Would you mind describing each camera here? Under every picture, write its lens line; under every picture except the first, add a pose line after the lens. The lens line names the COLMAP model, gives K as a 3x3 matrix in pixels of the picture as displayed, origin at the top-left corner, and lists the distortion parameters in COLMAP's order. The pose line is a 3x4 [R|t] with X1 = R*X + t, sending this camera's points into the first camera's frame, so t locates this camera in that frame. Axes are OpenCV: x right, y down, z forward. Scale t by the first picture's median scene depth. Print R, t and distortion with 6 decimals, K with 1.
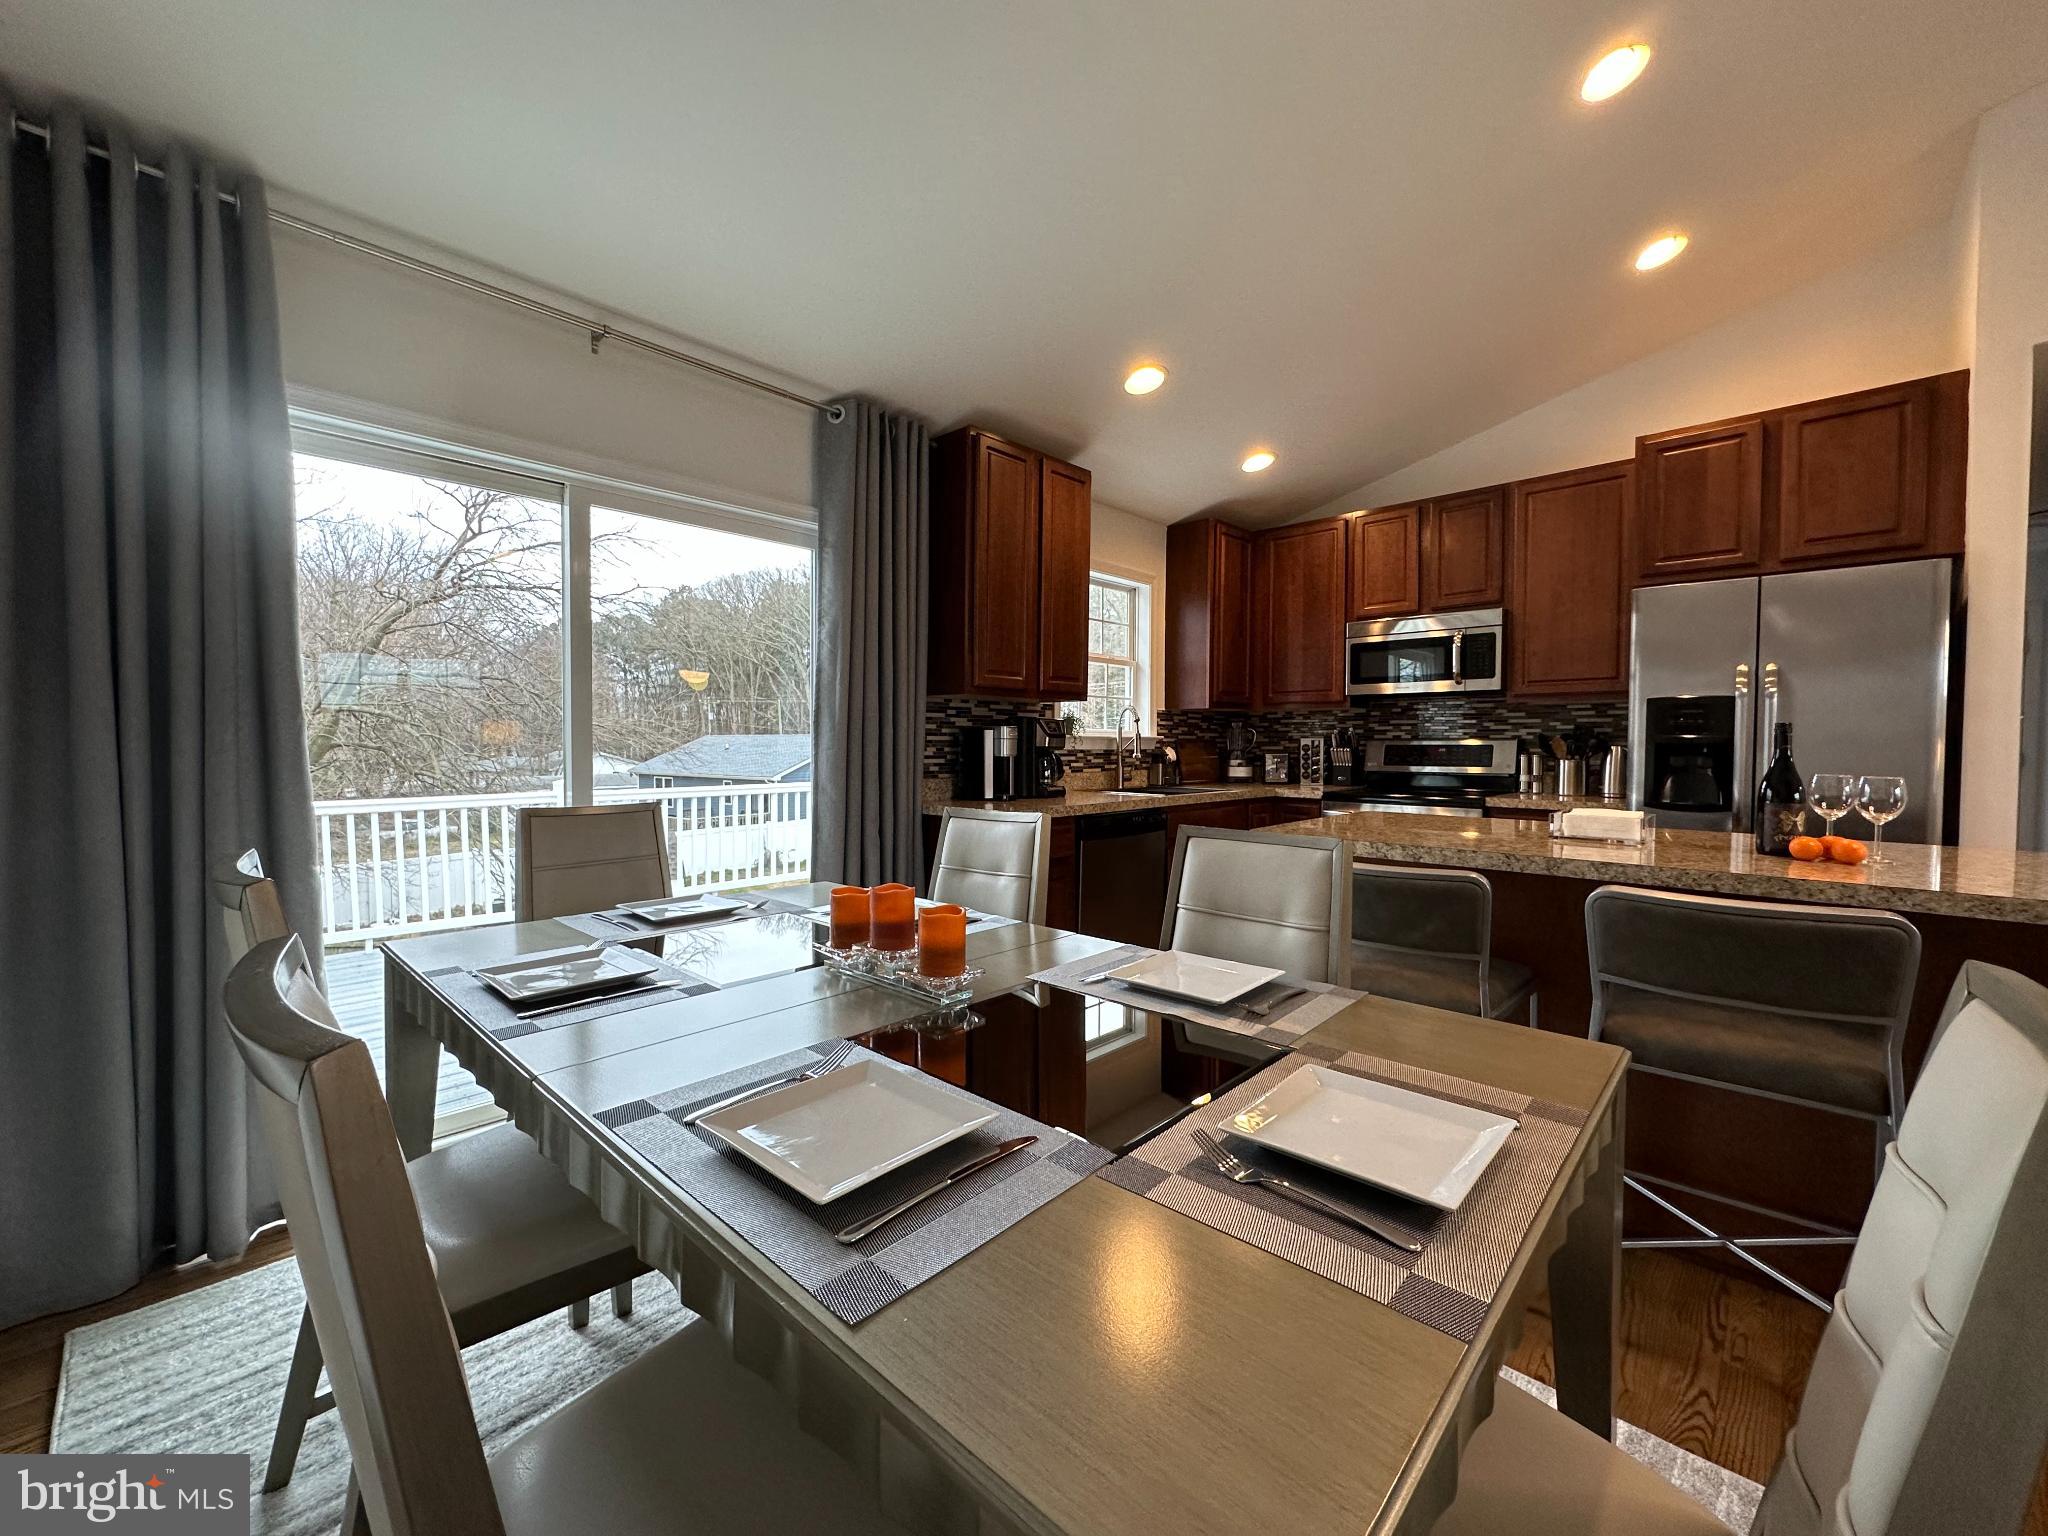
lens RADIAL K [[818.8, 0, 1024.0], [0, 818.8, 768.0], [0, 0, 1]] dist [0.000891, -0.000406]
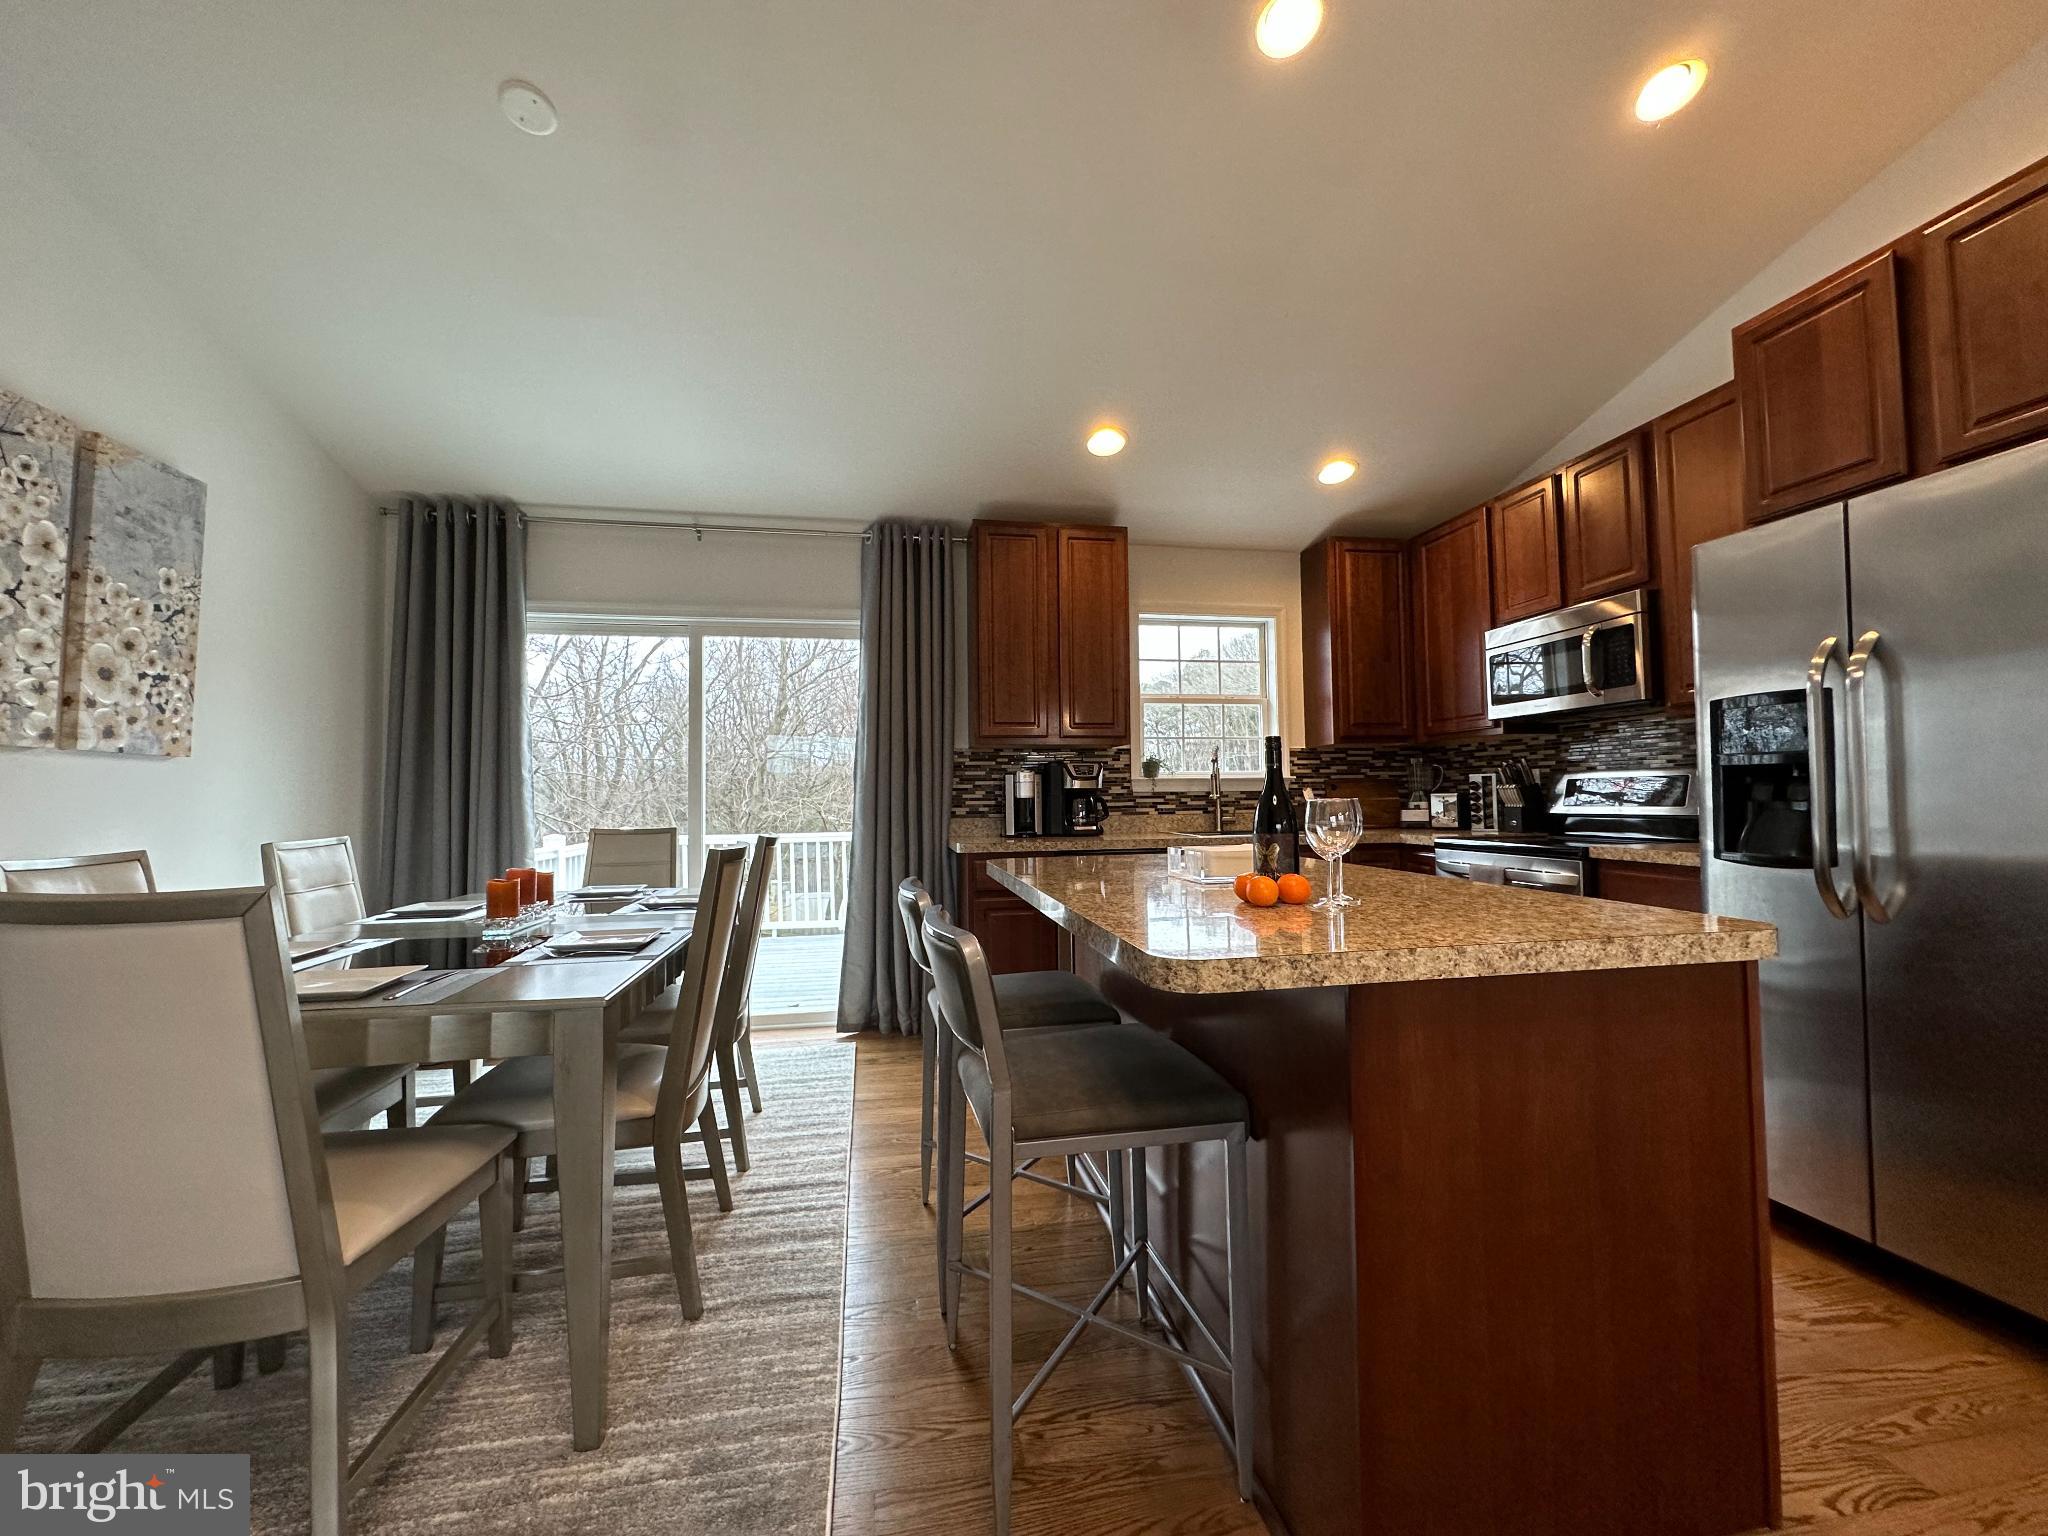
lens RADIAL K [[818.8, 0, 1024.0], [0, 818.8, 768.0], [0, 0, 1]] dist [0.000891, -0.000406]
pose [[0.807261, -0.033662, -0.589234, 0.552697], [-0.004494, 0.997993, -0.063171, 0.013827], [0.590178, 0.053643, 0.805489, 0.084572]]
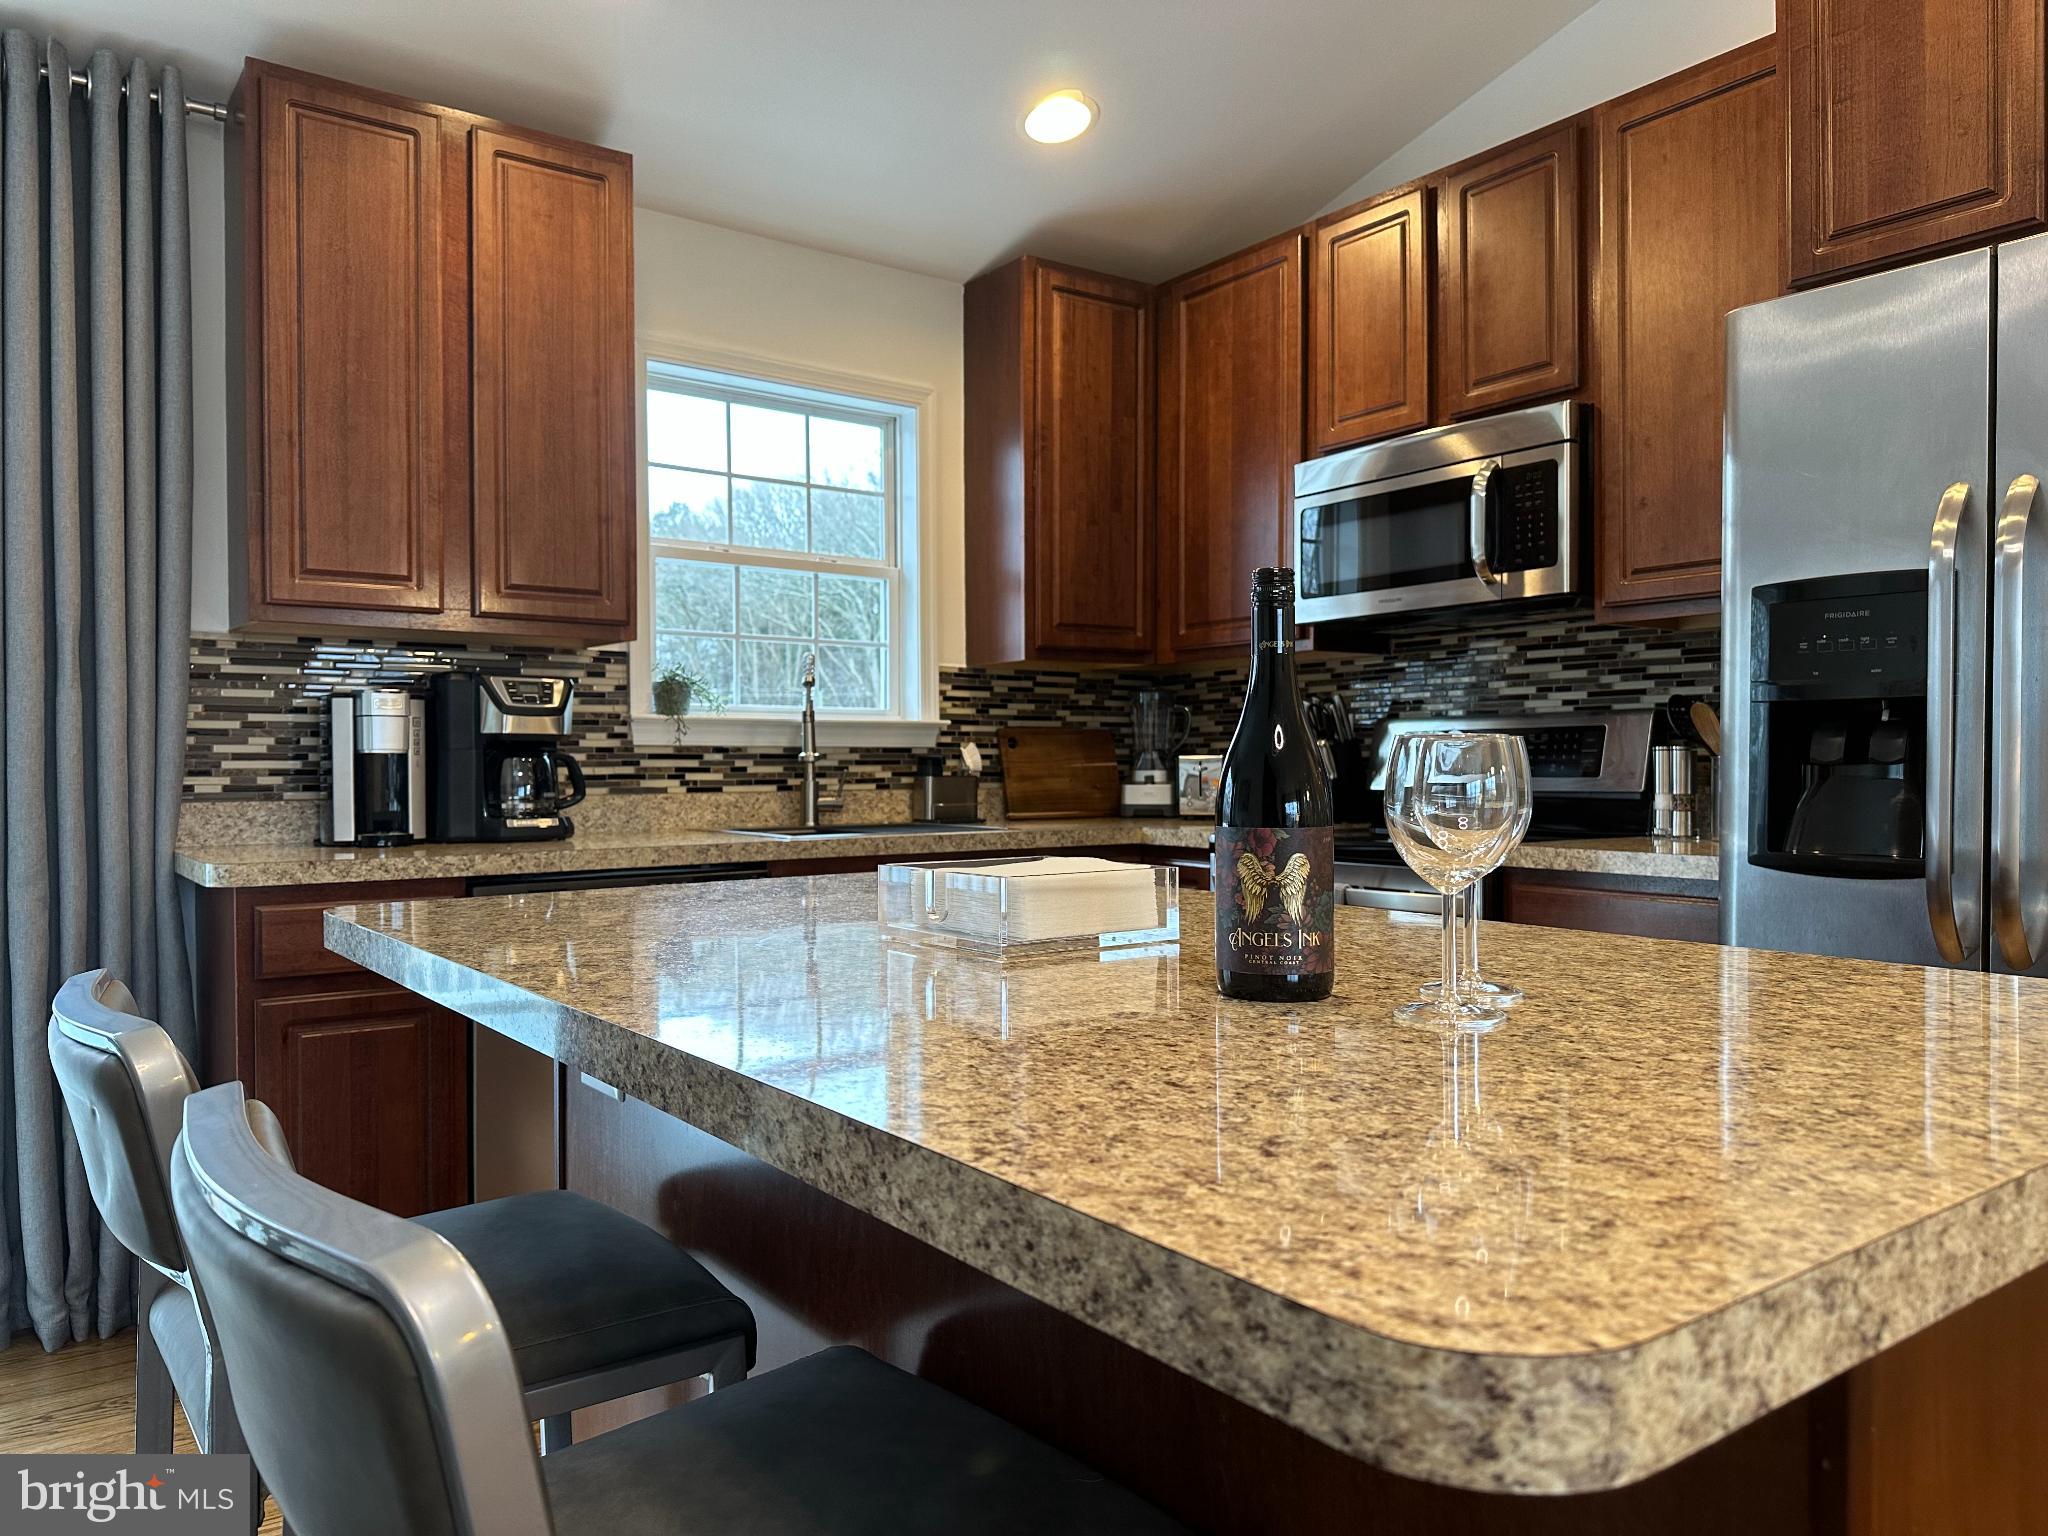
lens RADIAL K [[1444.7, 0, 1021.0], [0, 1444.7, 787.8], [0, 0, 1]] dist [0.092119, -0.111535]
pose [[0.984575, -0.003634, -0.174925, 0.425679], [0.000911, 0.999877, -0.015645, 0.017056], [0.174961, 0.015244, 0.984457, 0.197181]]
